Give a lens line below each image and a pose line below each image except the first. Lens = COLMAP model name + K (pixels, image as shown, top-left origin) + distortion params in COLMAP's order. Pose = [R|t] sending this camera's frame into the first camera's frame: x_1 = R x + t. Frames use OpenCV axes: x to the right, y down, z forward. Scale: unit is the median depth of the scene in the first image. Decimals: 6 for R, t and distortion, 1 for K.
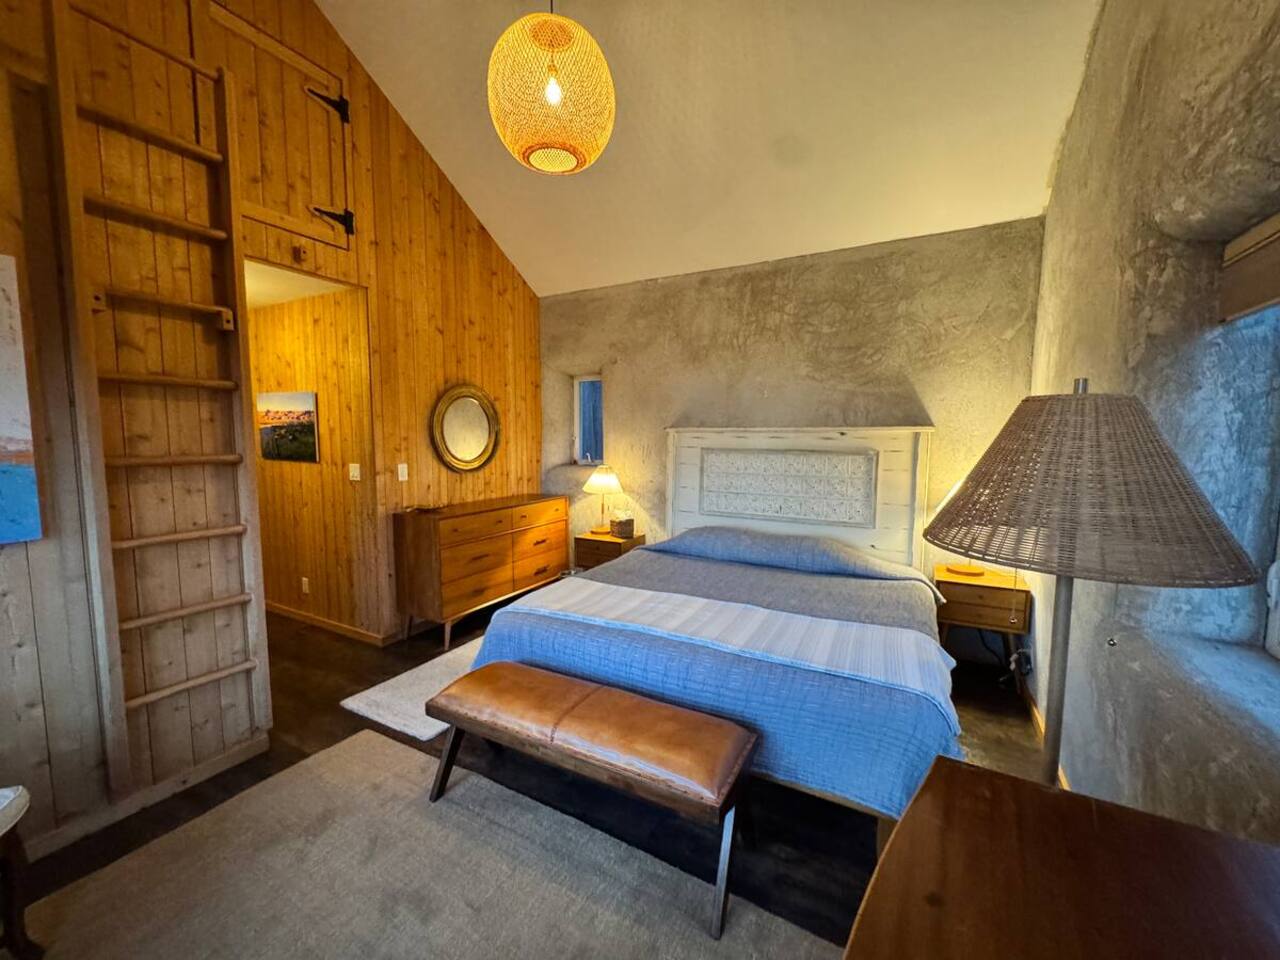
lens RADIAL K [[514.9, 0, 643.3], [0, 514.9, 481.5], [0, 0, 1]] dist [-0.000803, -0.000055]
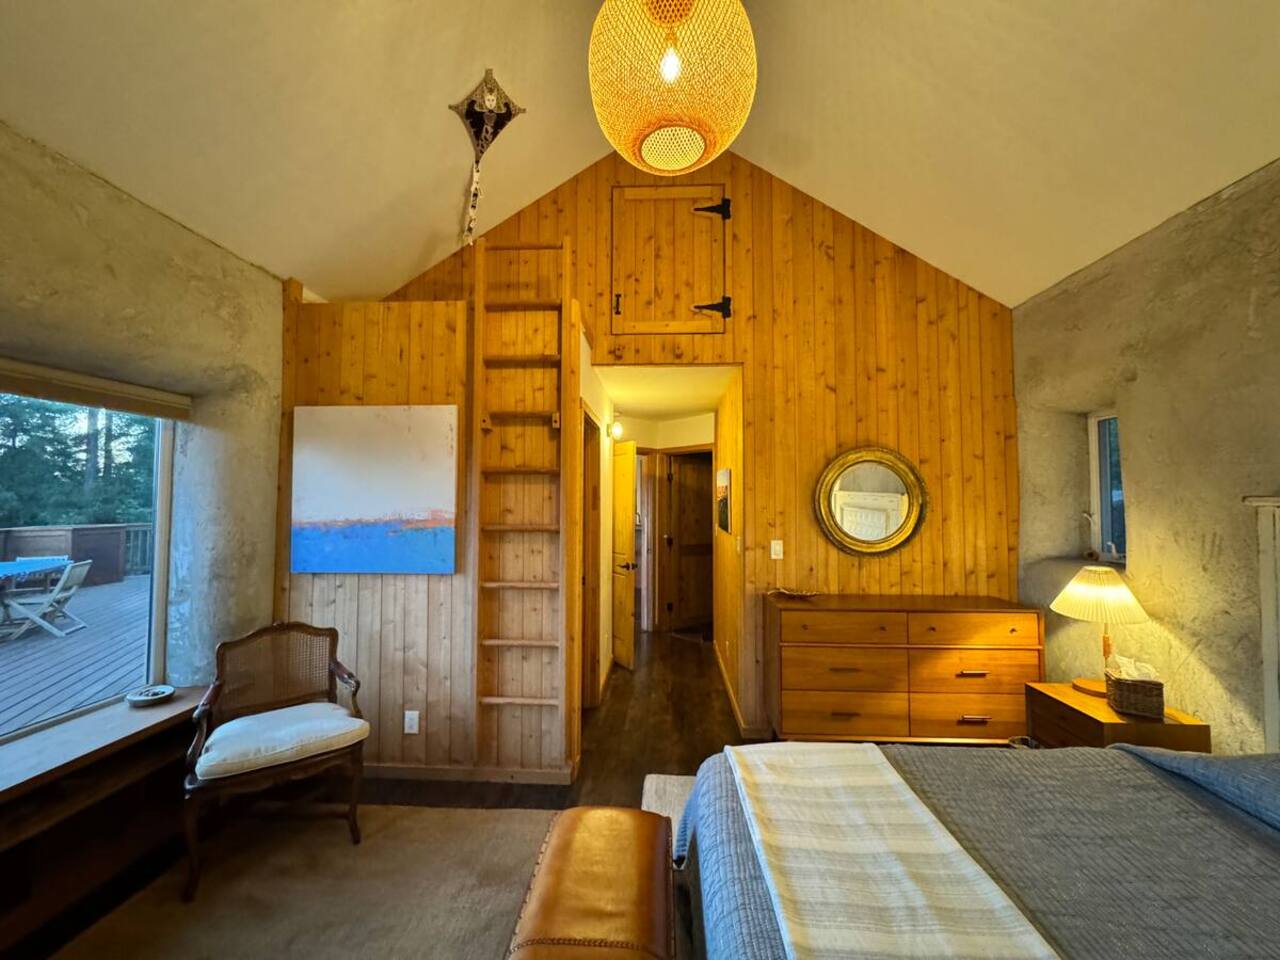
lens RADIAL K [[514.9, 0, 643.3], [0, 514.9, 481.5], [0, 0, 1]] dist [-0.000803, -0.000055]
pose [[0.426678, -0.039248, -0.903552, 0.266563], [-0.082692, 0.993180, -0.082190, -0.044468], [0.900616, 0.109785, 0.420522, 0.402751]]
